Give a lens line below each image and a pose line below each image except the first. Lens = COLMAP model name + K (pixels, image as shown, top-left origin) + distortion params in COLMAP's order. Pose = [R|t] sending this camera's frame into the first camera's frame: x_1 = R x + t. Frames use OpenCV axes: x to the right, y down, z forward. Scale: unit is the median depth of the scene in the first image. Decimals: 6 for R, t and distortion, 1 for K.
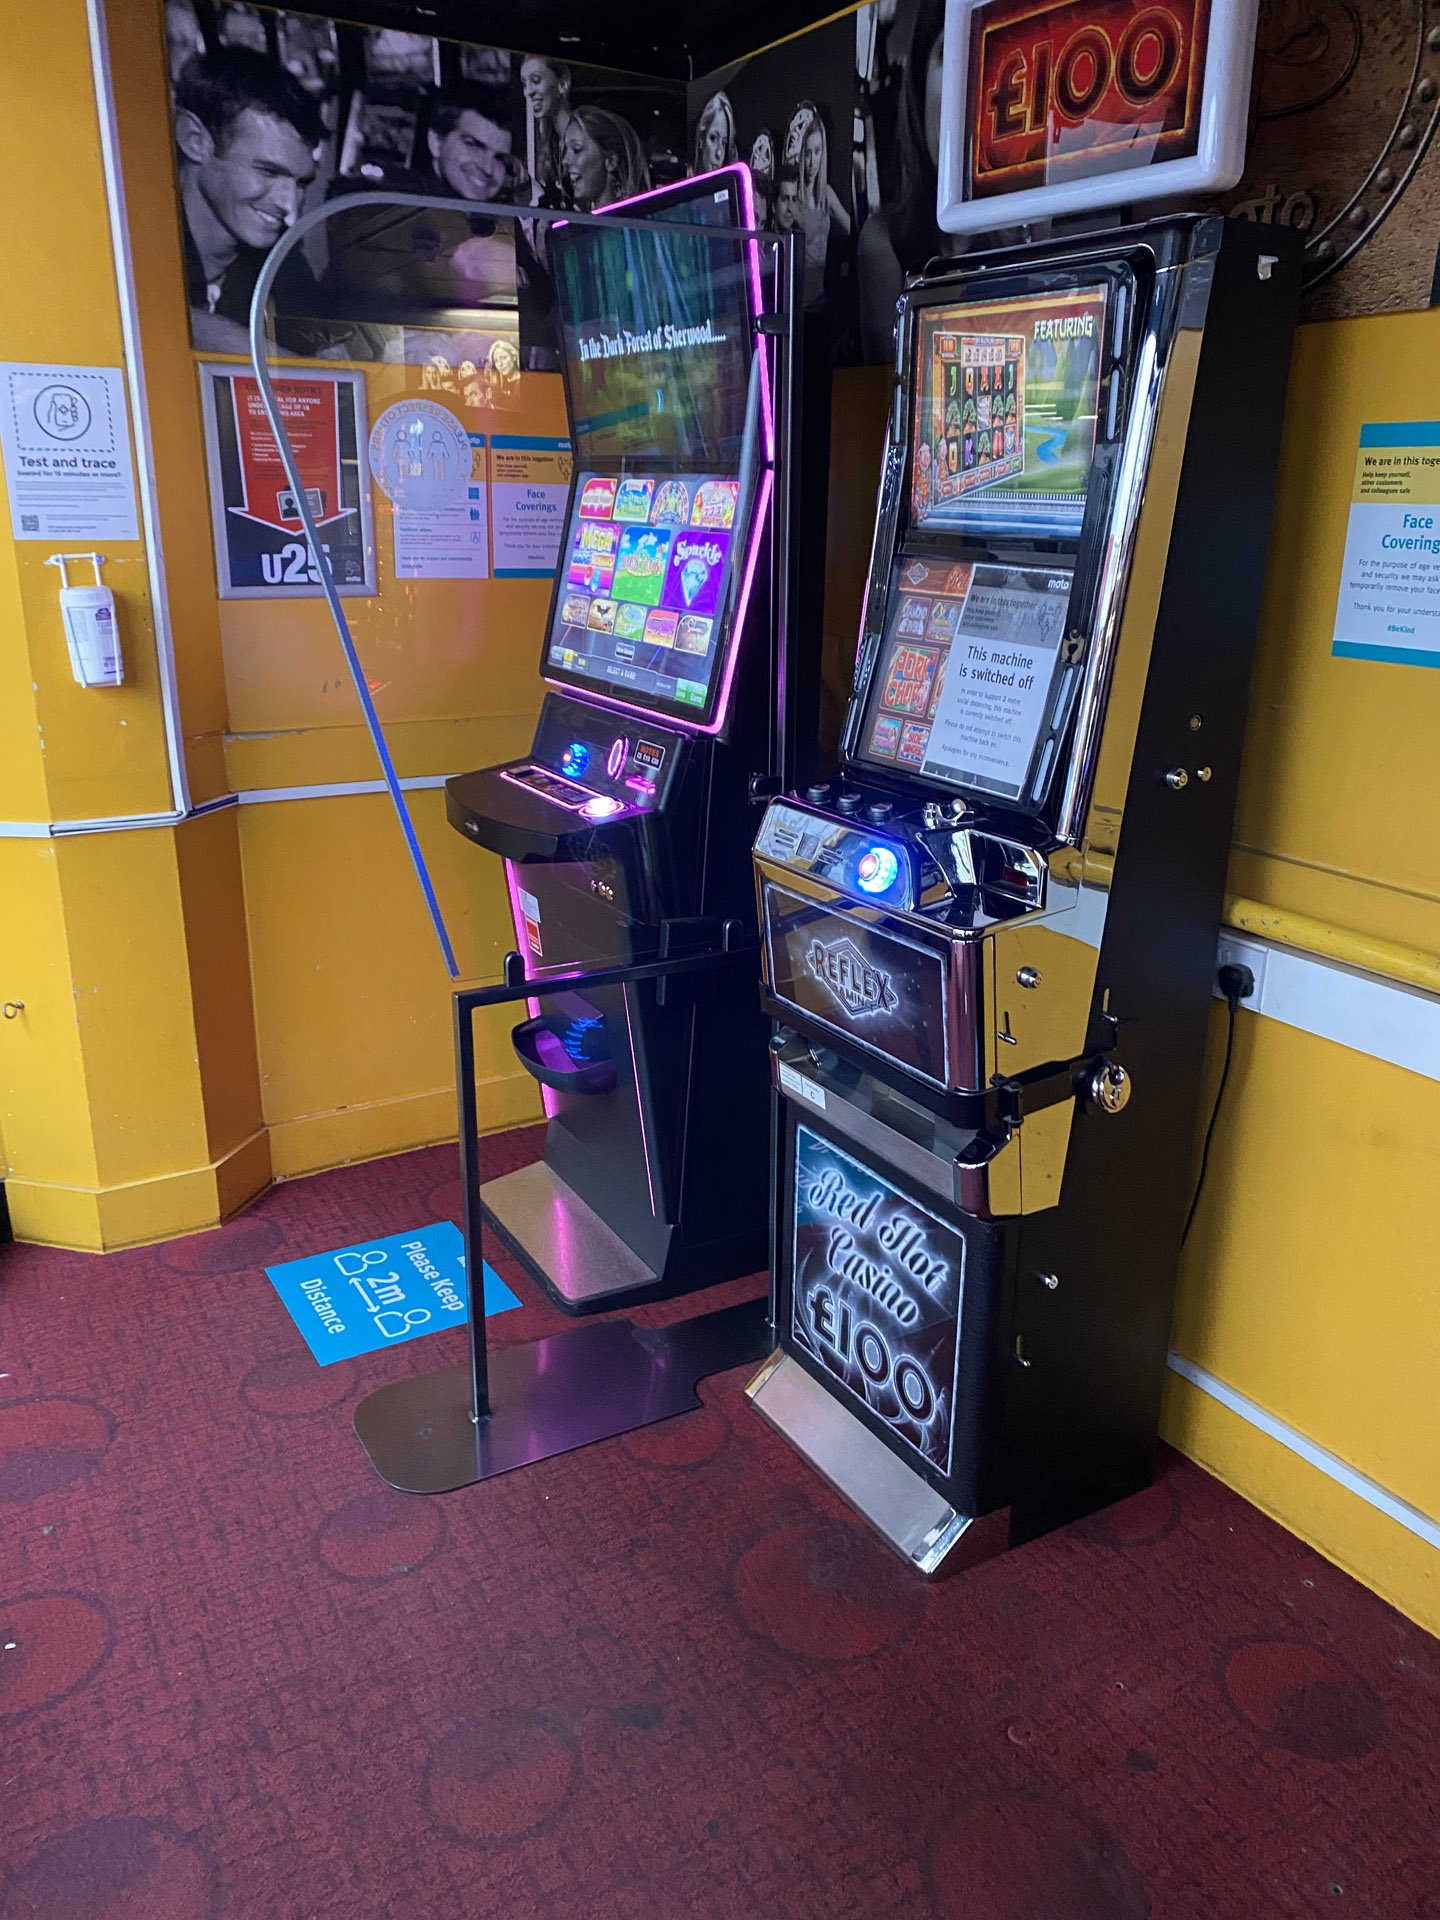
lens RADIAL K [[1479.6, 0, 720.0], [0, 1479.6, 960.0], [0, 0, 1]] dist [0.003366, -0.084242]
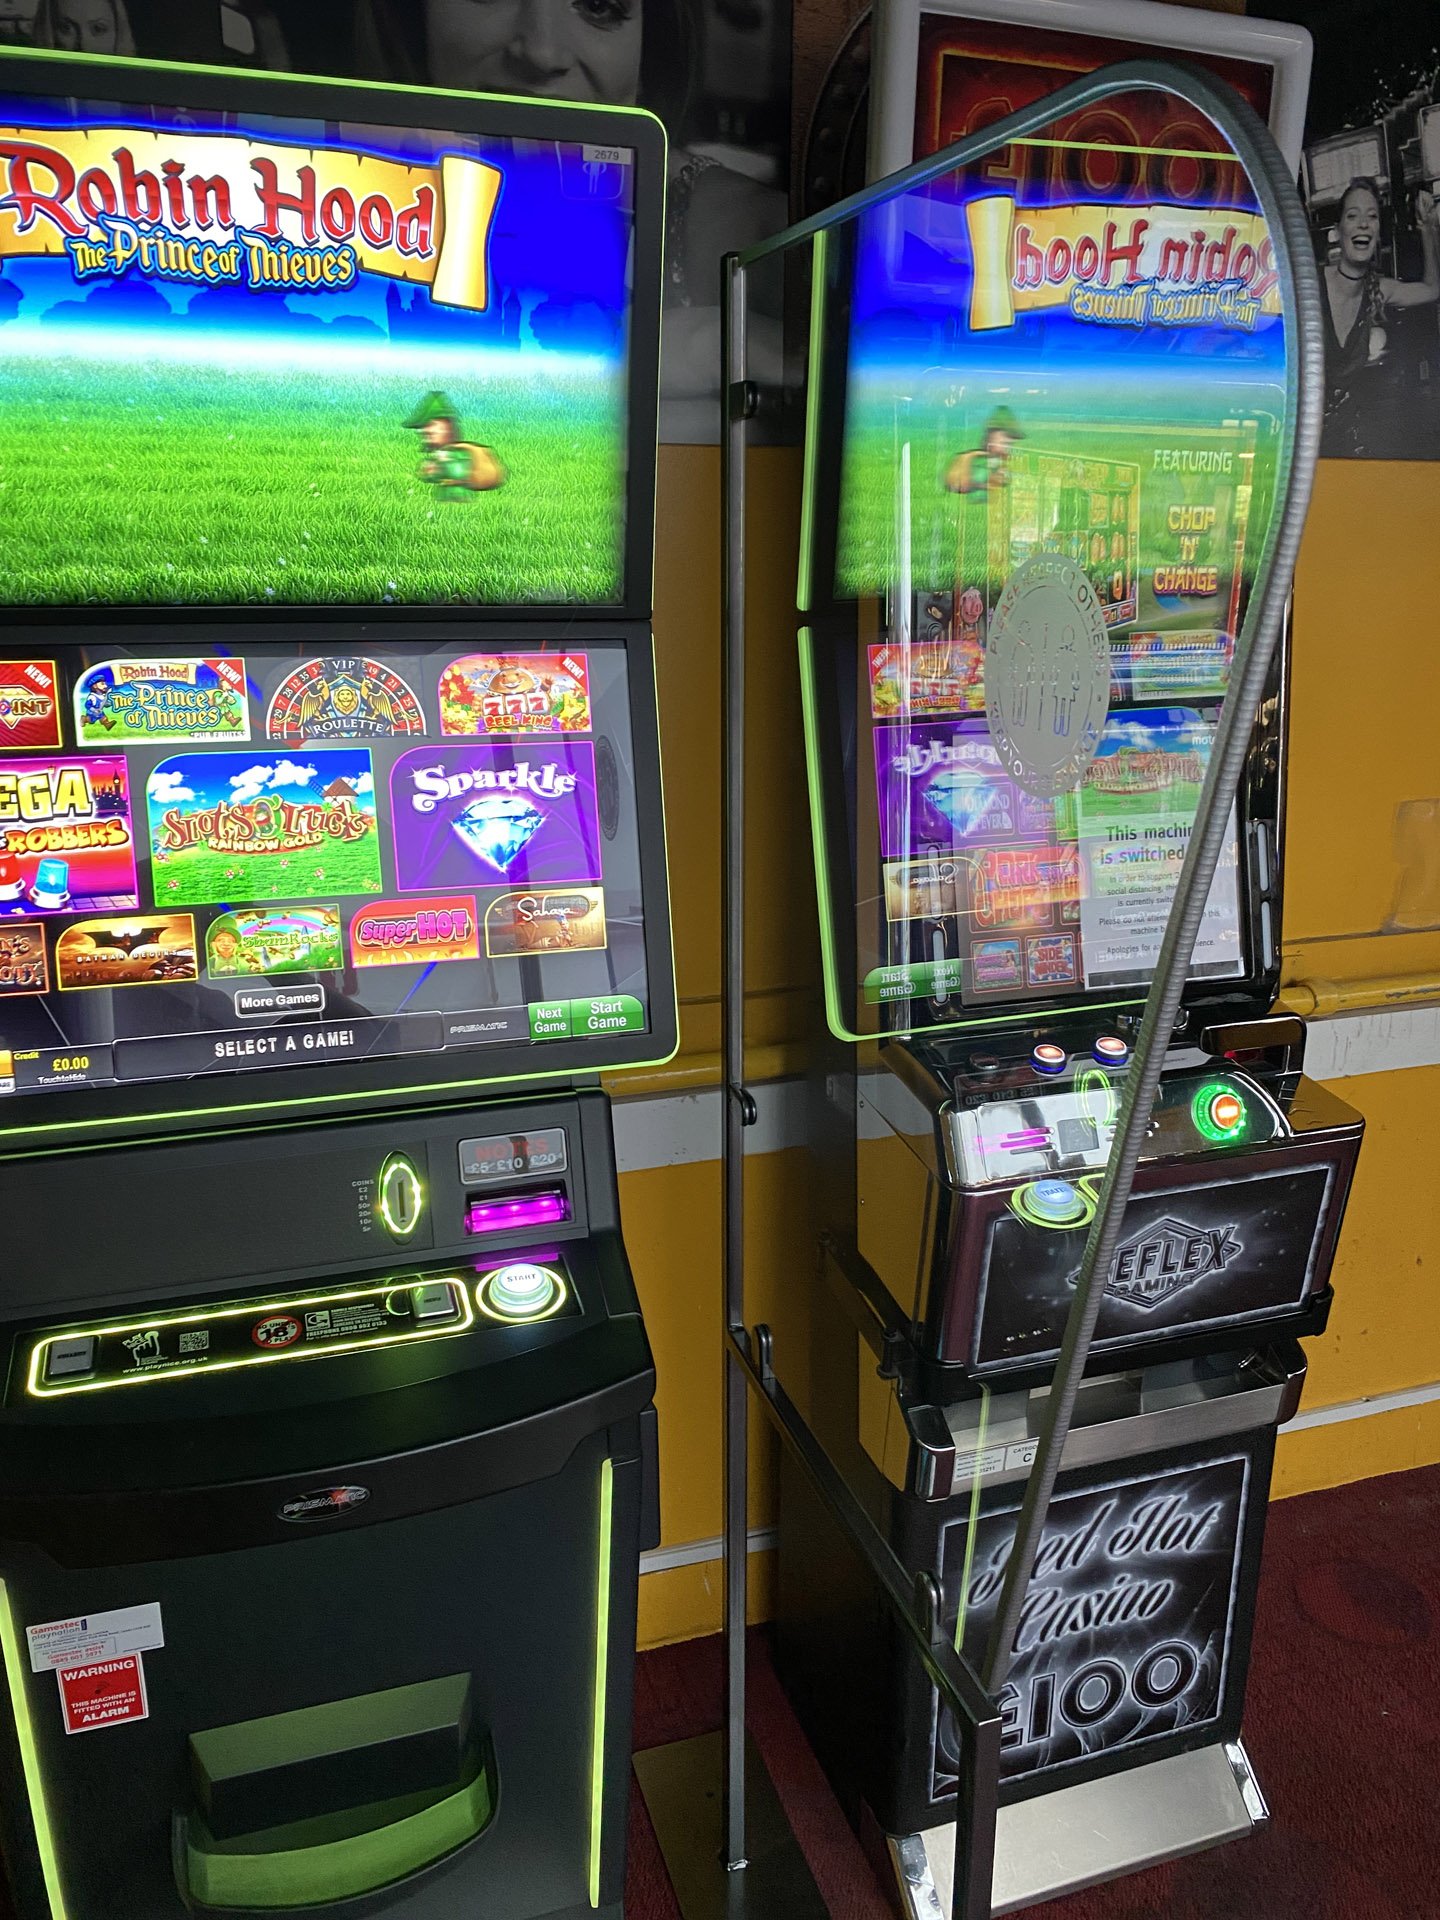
lens RADIAL K [[1428.6, 0, 720.8], [0, 1428.6, 920.0], [0, 0, 1]] dist [0.081153, -0.191183]
pose [[0.206045, -0.254886, 0.944764, -0.594002], [0.304037, 0.934371, 0.185775, -0.346778], [-0.930111, 0.248965, 0.270017, 0.910960]]
